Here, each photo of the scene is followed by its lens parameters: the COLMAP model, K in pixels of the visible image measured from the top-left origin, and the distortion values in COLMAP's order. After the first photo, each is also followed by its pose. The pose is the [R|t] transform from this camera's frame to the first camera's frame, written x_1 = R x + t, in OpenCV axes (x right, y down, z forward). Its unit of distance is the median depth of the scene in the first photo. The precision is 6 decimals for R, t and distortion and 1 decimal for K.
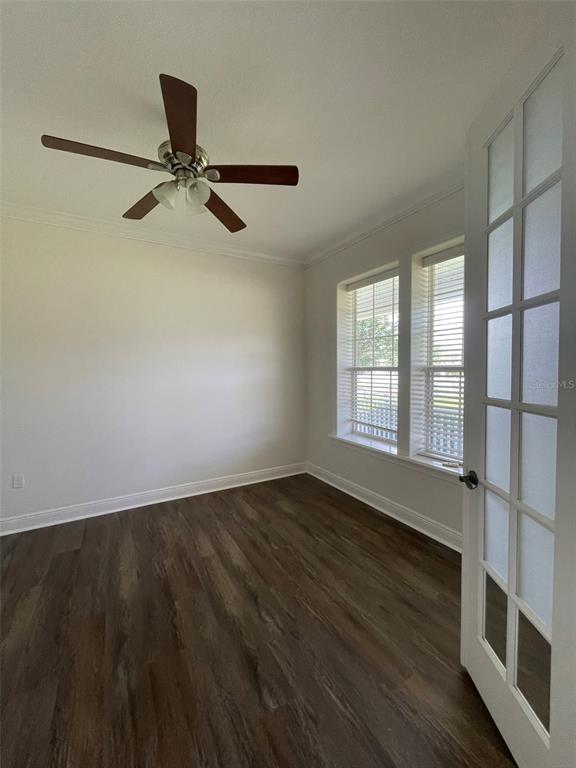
lens RADIAL K [[312.9, 0, 289.2], [0, 312.9, 383.7], [0, 0, 1]] dist [-0.000885, -0.000454]
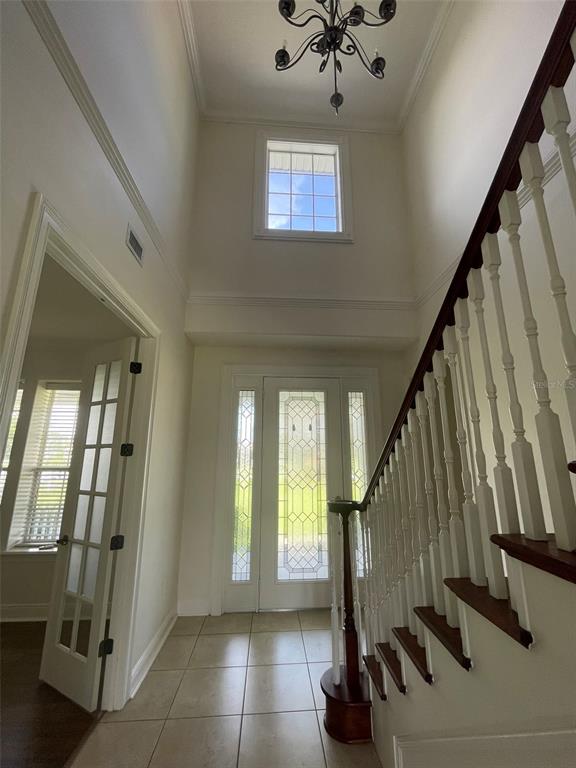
lens RADIAL K [[312.9, 0, 288.5], [0, 312.9, 387.7], [0, 0, 1]] dist [-0.000885, -0.000454]
pose [[0.441638, 0.206729, 0.873052, -0.273103], [0.033663, 0.968589, -0.246380, -0.022087], [-0.896562, 0.138200, 0.420806, -0.471317]]
